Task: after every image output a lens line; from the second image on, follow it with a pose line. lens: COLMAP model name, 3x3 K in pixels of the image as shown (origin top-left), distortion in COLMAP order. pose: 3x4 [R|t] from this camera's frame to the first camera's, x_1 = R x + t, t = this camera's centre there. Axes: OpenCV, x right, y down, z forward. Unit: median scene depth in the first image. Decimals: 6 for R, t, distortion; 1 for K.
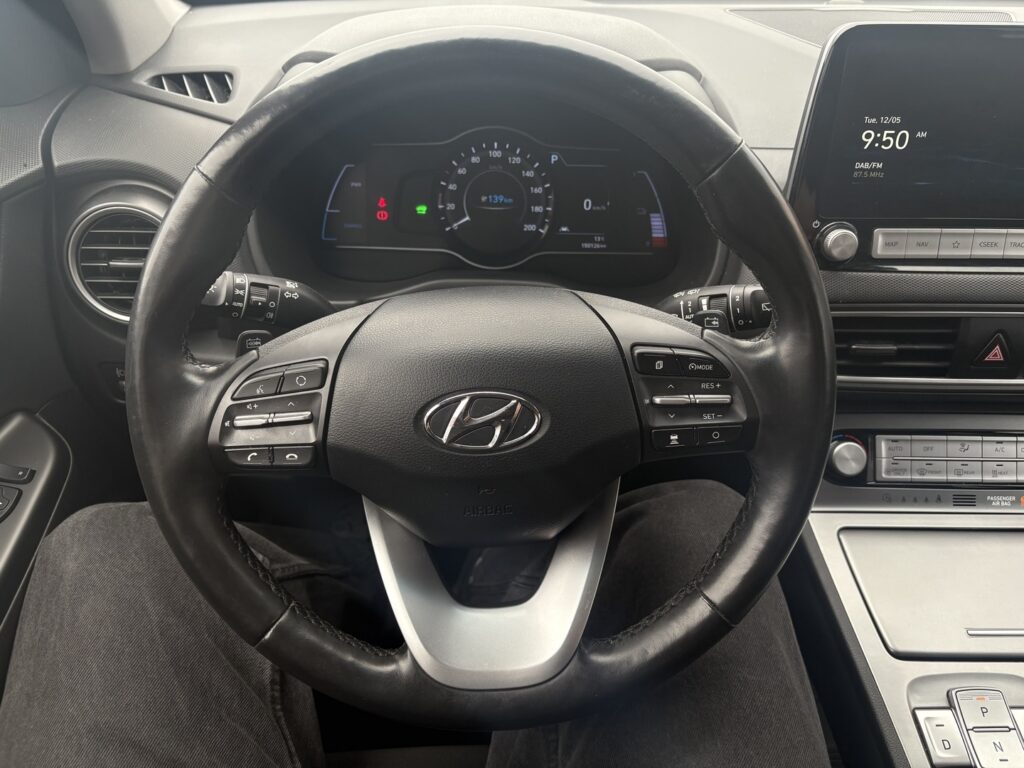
lens RADIAL K [[784.8, 0, 512.0], [0, 784.8, 384.0], [0, 0, 1]] dist [0.067321, -0.088817]
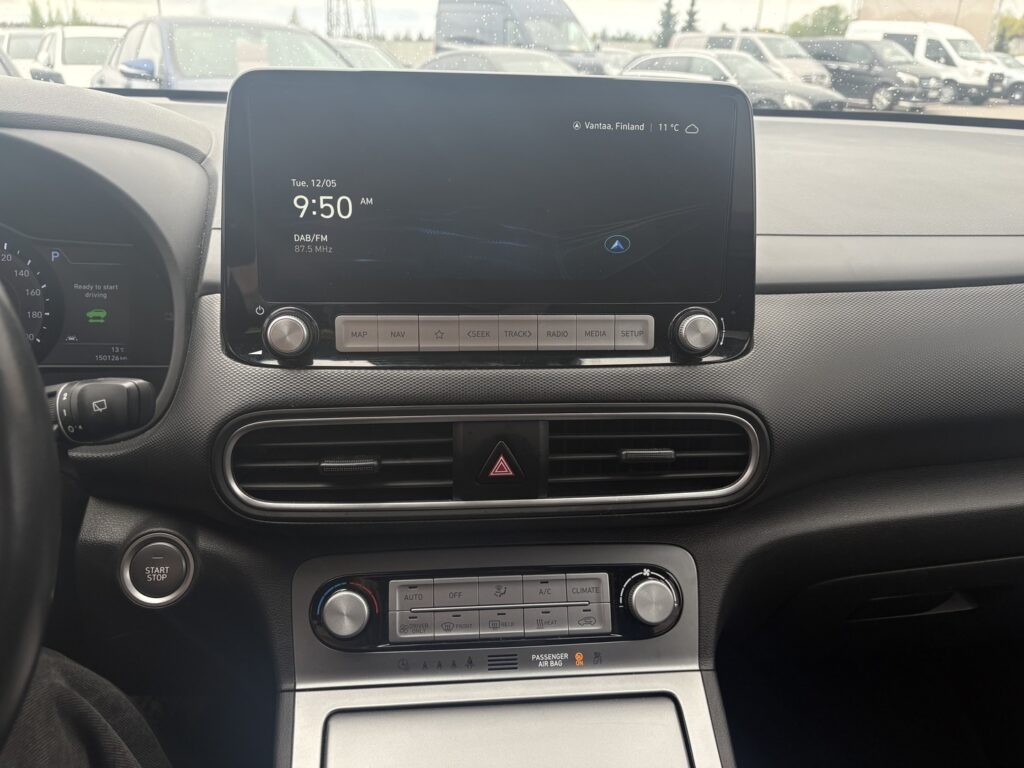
lens RADIAL K [[784.8, 0, 512.0], [0, 784.8, 384.0], [0, 0, 1]] dist [0.067321, -0.088817]
pose [[0.994485, -0.022371, 0.102466, 0.441644], [0.042545, 0.979041, -0.199170, 0.031085], [-0.095863, 0.202431, 0.974593, 0.174733]]
